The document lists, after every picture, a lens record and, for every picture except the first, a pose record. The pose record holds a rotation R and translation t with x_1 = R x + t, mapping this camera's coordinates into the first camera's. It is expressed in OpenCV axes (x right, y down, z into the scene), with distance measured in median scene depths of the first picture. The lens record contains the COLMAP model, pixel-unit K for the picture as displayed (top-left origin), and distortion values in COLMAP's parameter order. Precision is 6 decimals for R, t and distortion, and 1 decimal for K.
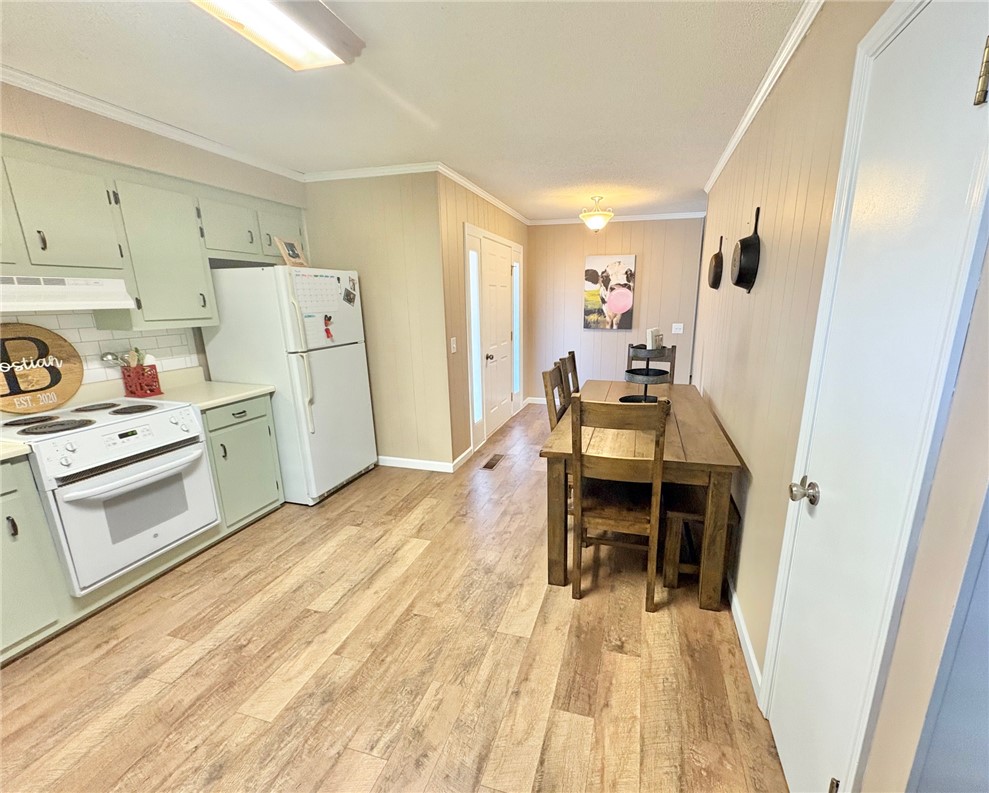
lens RADIAL K [[421.7, 0, 535.2], [0, 421.7, 397.2], [0, 0, 1]] dist [0.000414, 0.000182]
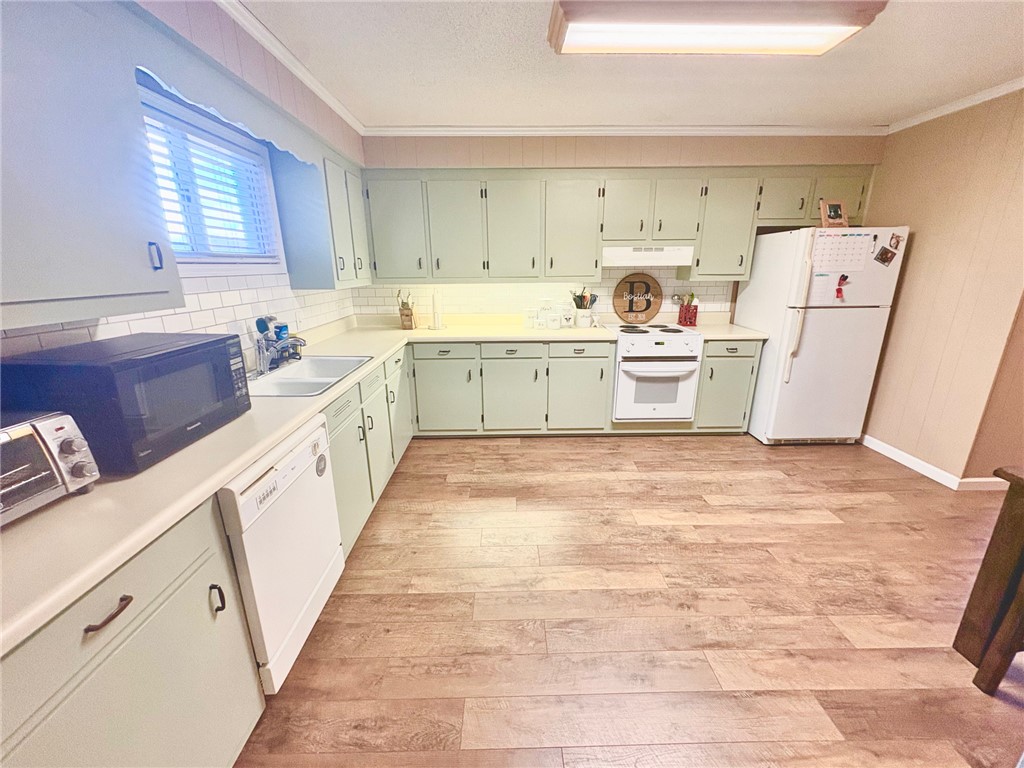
lens RADIAL K [[413.4, 0, 512.0], [0, 413.4, 384.0], [0, 0, 1]] dist [0.002070, 0.000017]
pose [[0.266961, 0.267175, -0.925932, 0.336775], [-0.217734, 0.952680, 0.212117, 0.019017], [0.938788, 0.144980, 0.312502, -0.011169]]
